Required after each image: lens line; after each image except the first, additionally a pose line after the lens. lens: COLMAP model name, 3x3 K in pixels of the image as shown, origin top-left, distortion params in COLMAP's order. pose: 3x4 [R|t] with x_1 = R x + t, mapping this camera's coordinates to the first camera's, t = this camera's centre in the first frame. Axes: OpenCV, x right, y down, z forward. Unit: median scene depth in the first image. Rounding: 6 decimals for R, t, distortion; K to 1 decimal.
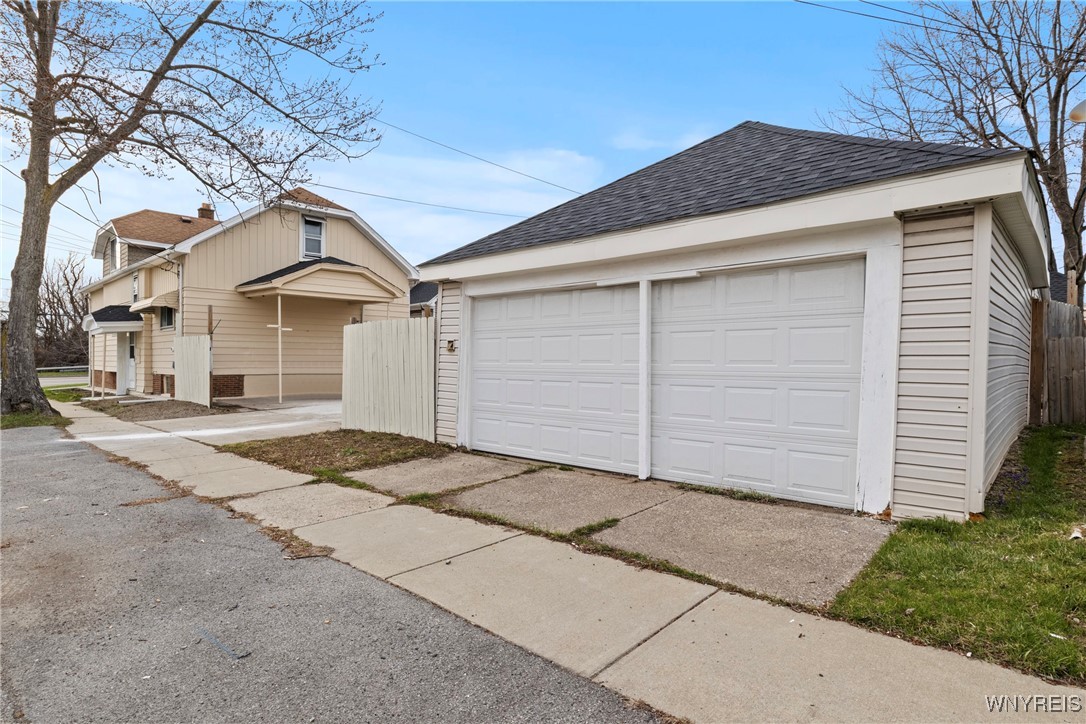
lens RADIAL K [[582.0, 0, 541.2], [0, 582.0, 363.0], [0, 0, 1]] dist [-0.001768, -0.000035]
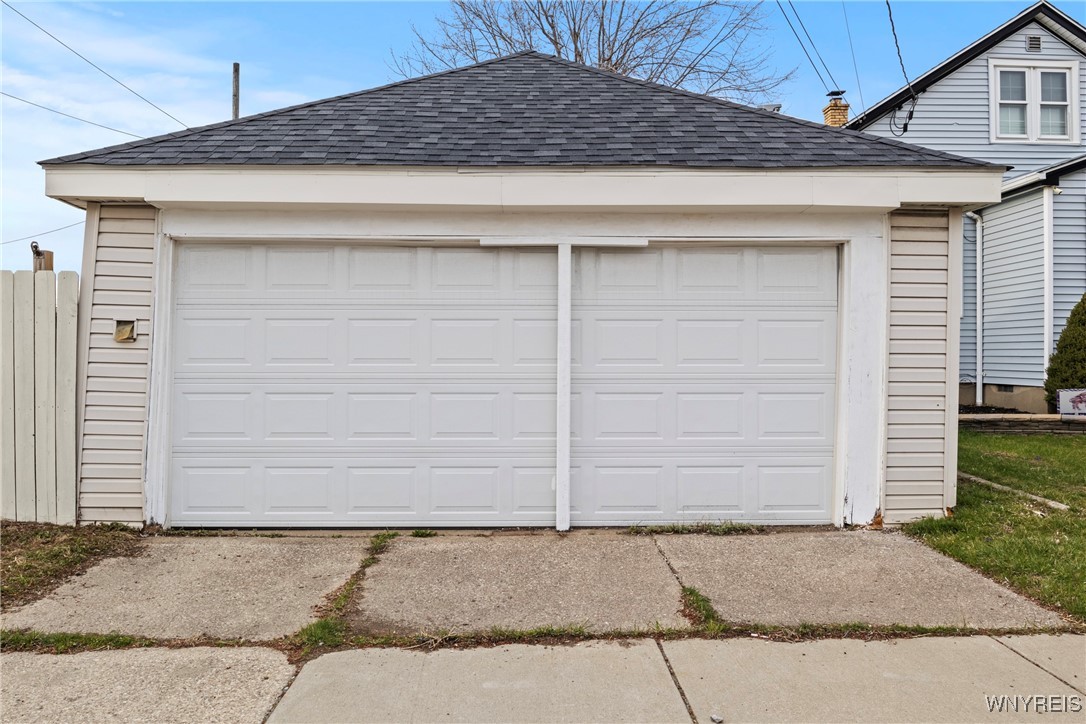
lens RADIAL K [[777.1, 0, 542.7], [0, 777.1, 355.6], [0, 0, 1]] dist [-0.031728, -0.003968]
pose [[0.720346, 0.001683, 0.693613, -0.531462], [0.003334, 0.999977, -0.005889, -0.003340], [-0.693607, 0.006555, 0.720324, 0.385270]]
